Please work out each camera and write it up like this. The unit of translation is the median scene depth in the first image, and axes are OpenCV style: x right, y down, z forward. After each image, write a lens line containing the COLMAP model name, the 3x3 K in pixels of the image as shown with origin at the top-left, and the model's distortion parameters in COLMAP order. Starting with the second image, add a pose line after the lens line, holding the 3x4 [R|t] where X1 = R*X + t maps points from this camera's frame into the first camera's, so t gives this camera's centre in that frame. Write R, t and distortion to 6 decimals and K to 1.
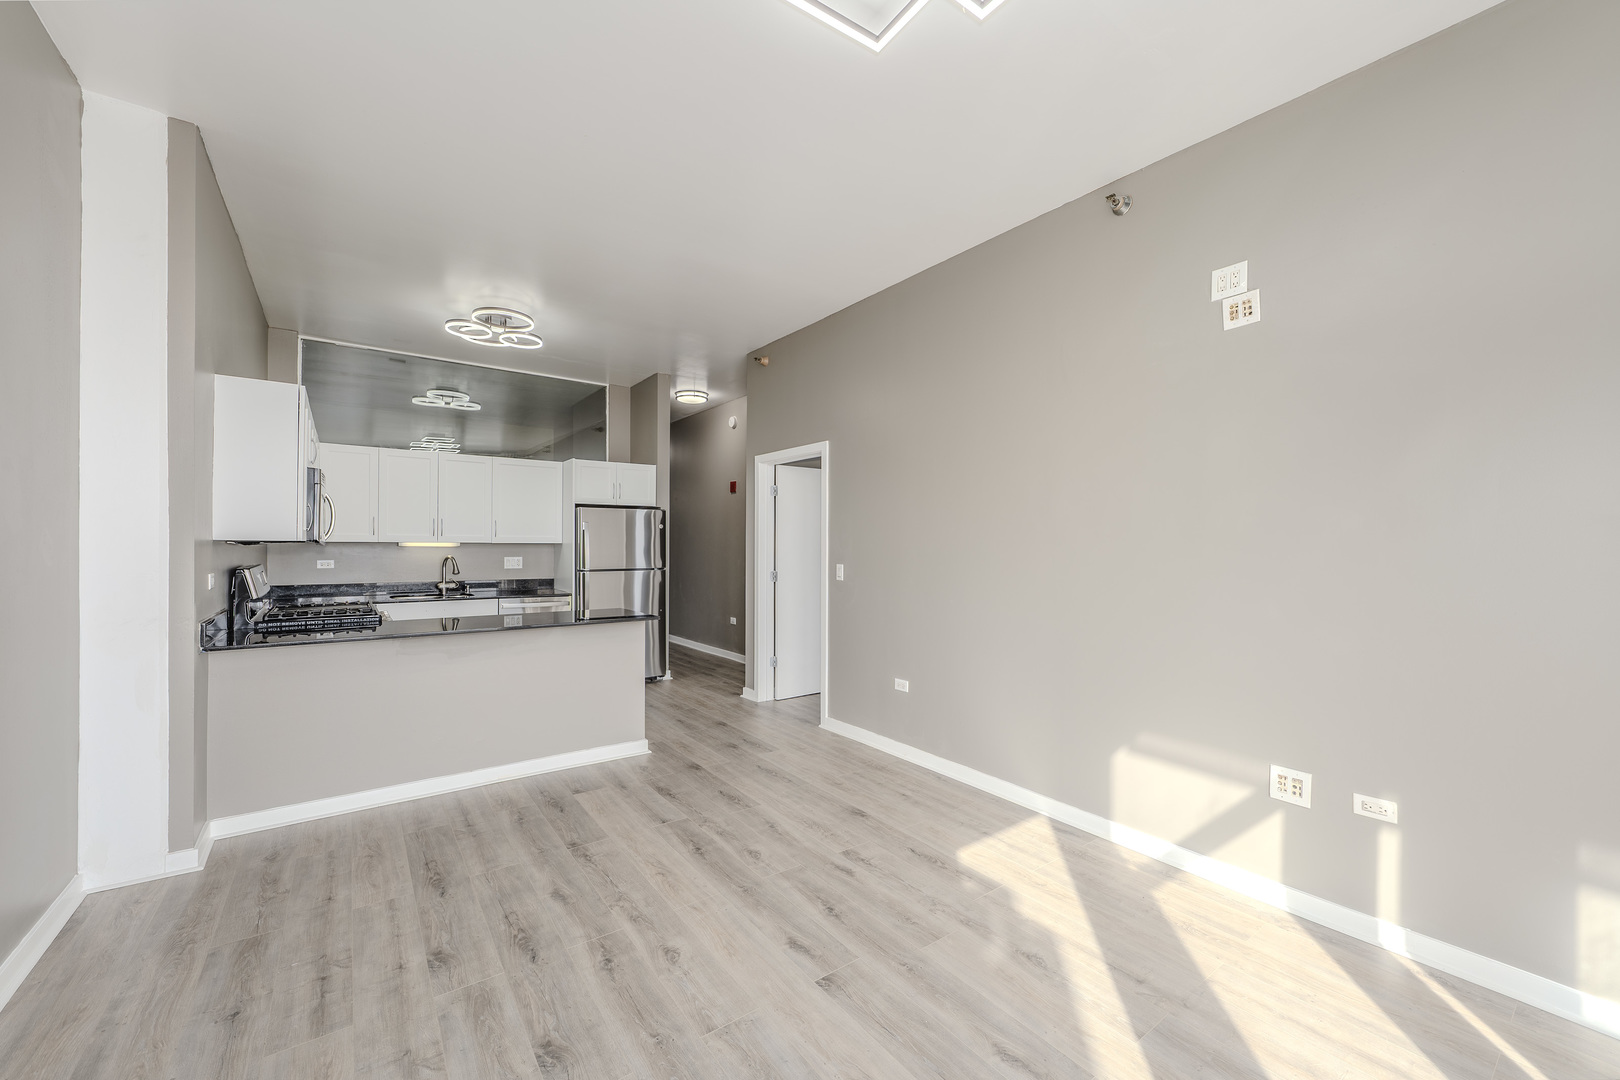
lens RADIAL K [[624.8, 0, 804.9], [0, 624.8, 544.2], [0, 0, 1]] dist [0.000612, 0.000139]
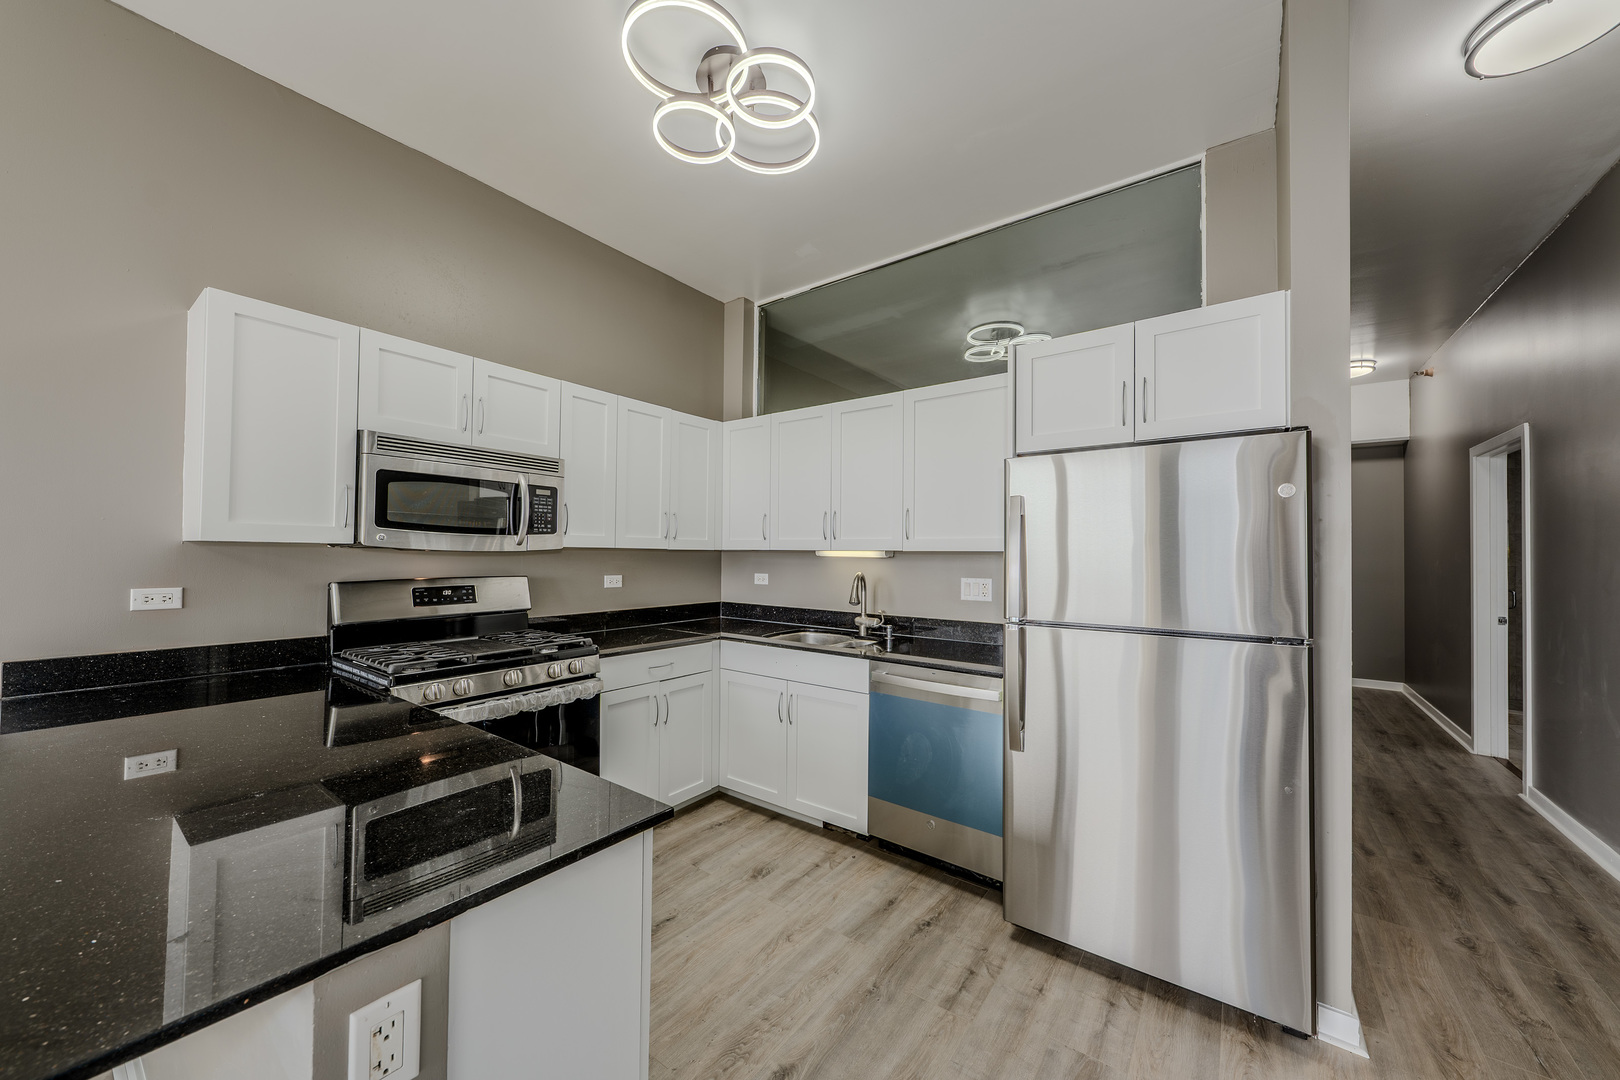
lens RADIAL K [[577.3, 0, 812.6], [0, 577.3, 547.0], [0, 0, 1]] dist [0.000737, -0.000105]
pose [[0.299480, -0.012436, -0.954021, -0.084014], [-0.008322, 0.999843, -0.015646, 0.004303], [0.954066, 0.012626, 0.299330, 1.289765]]
